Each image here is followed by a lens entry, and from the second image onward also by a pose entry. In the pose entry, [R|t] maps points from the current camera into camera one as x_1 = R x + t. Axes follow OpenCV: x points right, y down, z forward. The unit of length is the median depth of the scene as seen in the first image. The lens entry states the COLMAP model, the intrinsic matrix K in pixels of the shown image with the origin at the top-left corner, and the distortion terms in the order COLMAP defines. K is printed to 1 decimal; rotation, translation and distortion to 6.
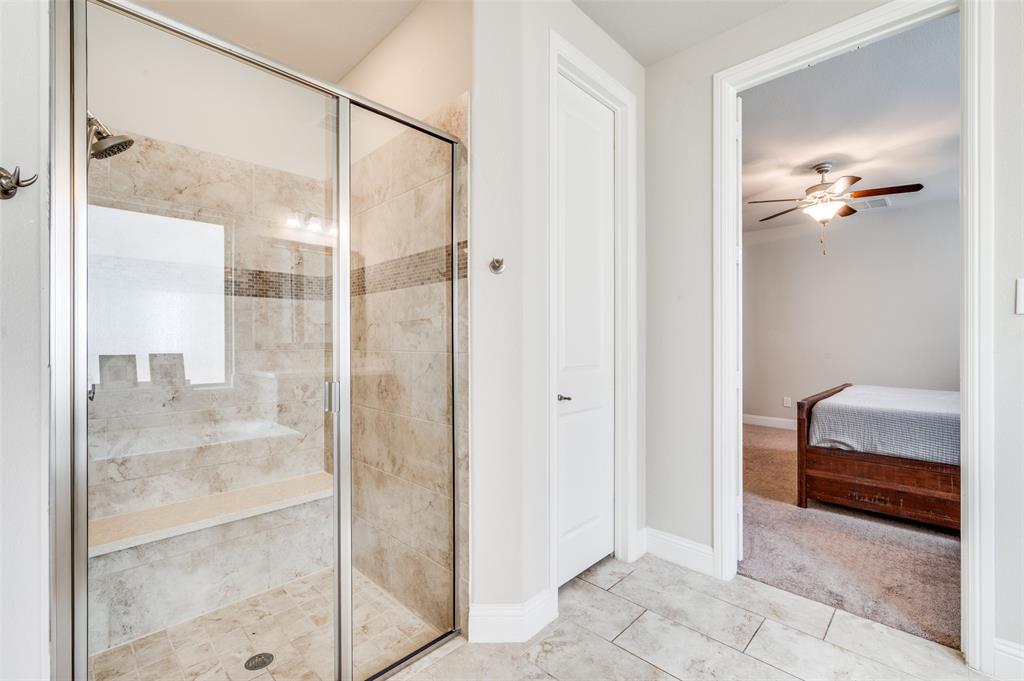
lens RADIAL K [[432.1, 0, 534.6], [0, 432.1, 335.7], [0, 0, 1]] dist [0.000417, 0.000538]
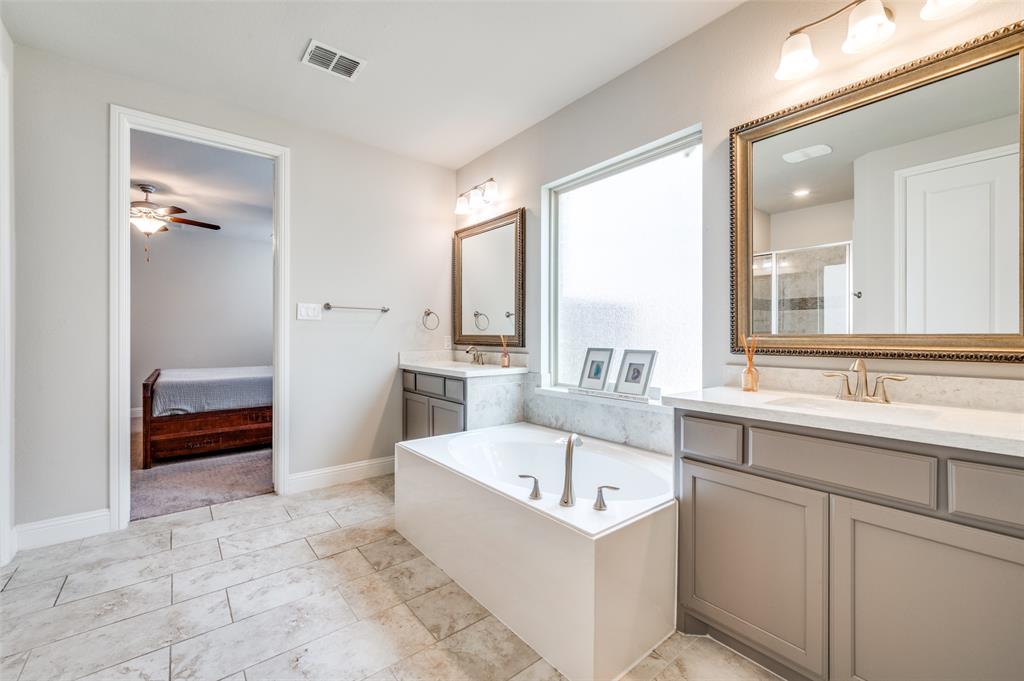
lens RADIAL K [[432.1, 0, 534.6], [0, 432.1, 335.7], [0, 0, 1]] dist [0.000417, 0.000538]
pose [[0.071109, -0.002295, 0.997466, -0.638553], [-0.006092, 0.999978, 0.002735, 0.011981], [-0.997450, -0.006271, 0.071094, -0.219288]]
